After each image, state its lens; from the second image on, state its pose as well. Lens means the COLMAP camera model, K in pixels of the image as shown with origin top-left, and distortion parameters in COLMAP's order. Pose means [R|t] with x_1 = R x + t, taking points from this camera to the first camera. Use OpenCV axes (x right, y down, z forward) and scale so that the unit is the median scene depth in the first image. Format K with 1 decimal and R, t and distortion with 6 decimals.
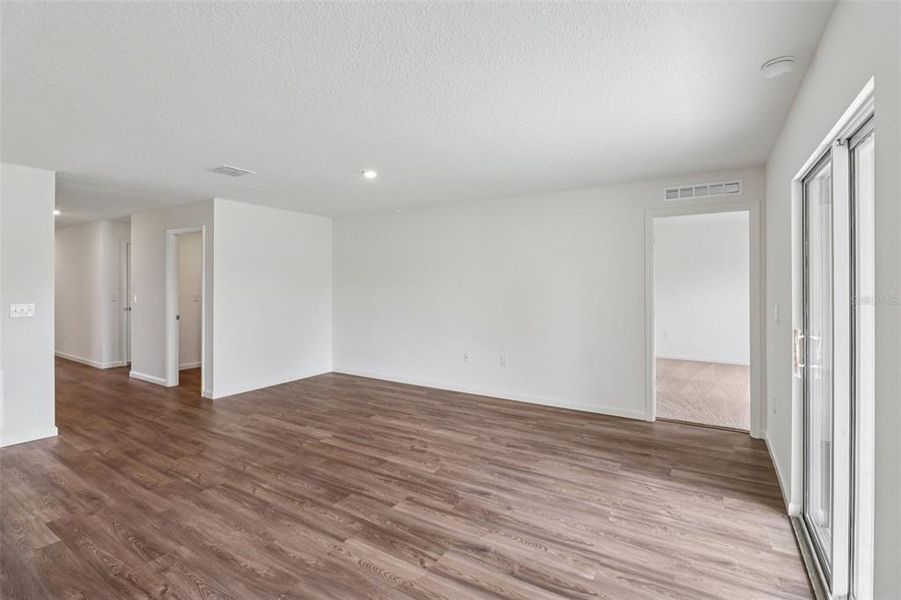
lens RADIAL K [[417.2, 0, 452.9], [0, 417.2, 281.2], [0, 0, 1]] dist [0.000244, -0.014213]
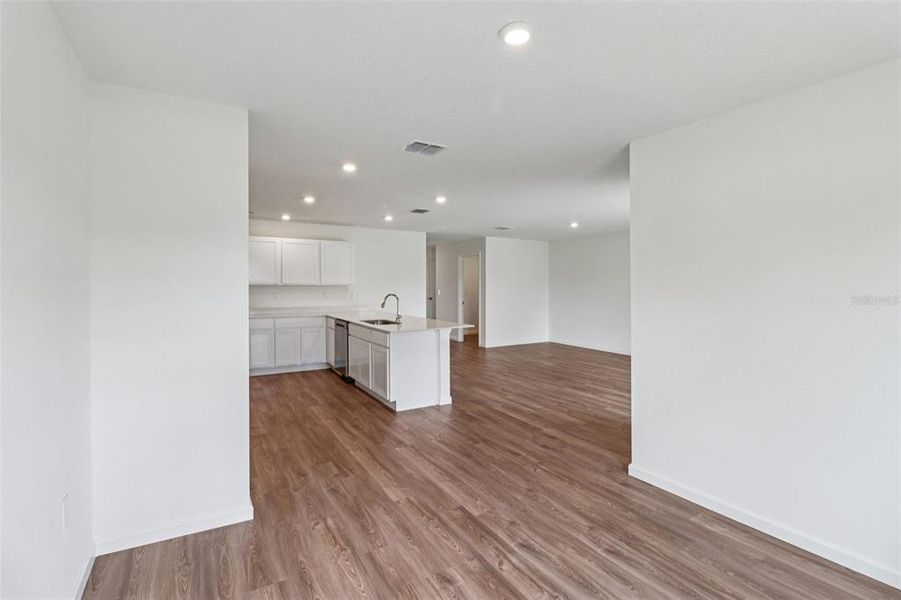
lens RADIAL K [[419.3, 0, 455.4], [0, 419.3, 281.0], [0, 0, 1]] dist [-0.001276, -0.012186]
pose [[0.891488, 0.000482, -0.453045, 0.216663], [-0.001184, 0.999999, -0.001264, -0.008521], [0.453044, 0.001663, 0.891487, -1.115837]]
